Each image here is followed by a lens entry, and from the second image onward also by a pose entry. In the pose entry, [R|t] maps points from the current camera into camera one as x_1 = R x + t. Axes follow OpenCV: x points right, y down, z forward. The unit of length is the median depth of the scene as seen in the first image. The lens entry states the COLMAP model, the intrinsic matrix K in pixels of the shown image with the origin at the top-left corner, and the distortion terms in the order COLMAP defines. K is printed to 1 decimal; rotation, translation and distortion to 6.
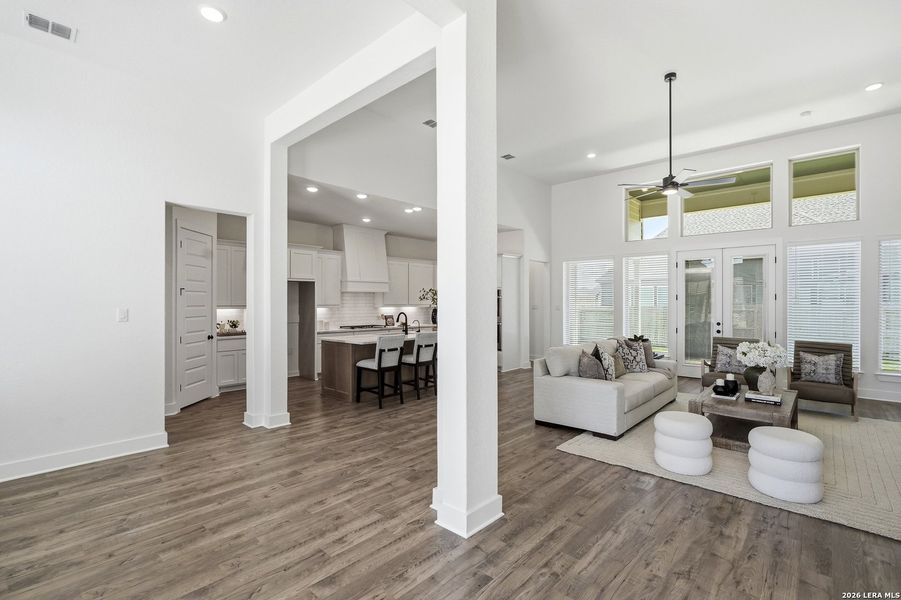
lens RADIAL K [[420.2, 0, 453.7], [0, 420.2, 299.3], [0, 0, 1]] dist [-0.011294, 0.005982]
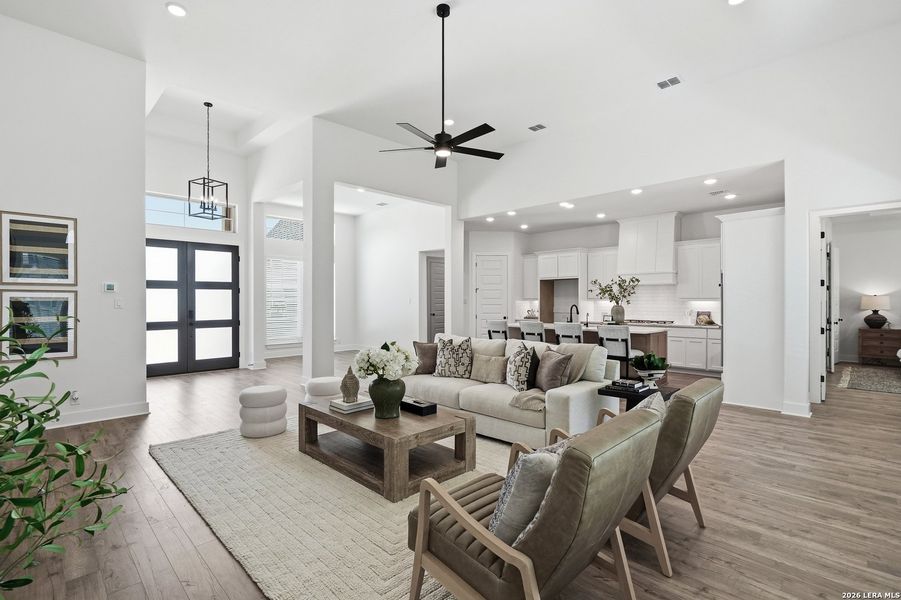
lens RADIAL K [[420.2, 0, 451.7], [0, 420.2, 302.3], [0, 0, 1]] dist [-0.011294, 0.005982]
pose [[-0.040359, 0.004023, -0.999177, 1.571399], [0.006098, 0.999974, 0.003780, 0.031052], [0.999167, -0.005941, -0.040383, 1.233356]]
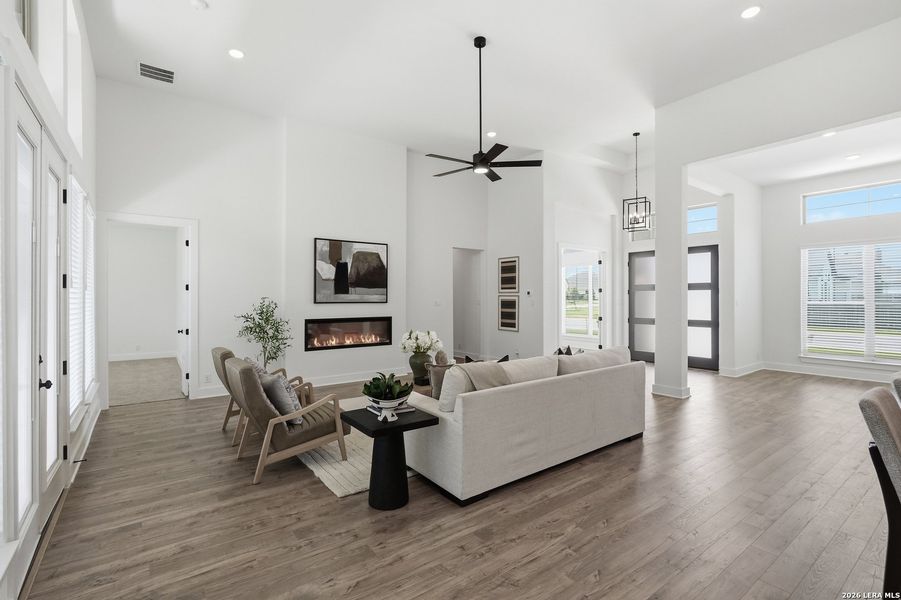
lens RADIAL K [[420.2, 0, 449.2], [0, 420.2, 296.7], [0, 0, 1]] dist [-0.011294, 0.005982]
pose [[-0.981474, -0.001931, 0.191587, 0.492910], [-0.003419, 0.999967, -0.007435, 0.021443], [-0.191566, -0.007952, -0.981448, 2.226768]]
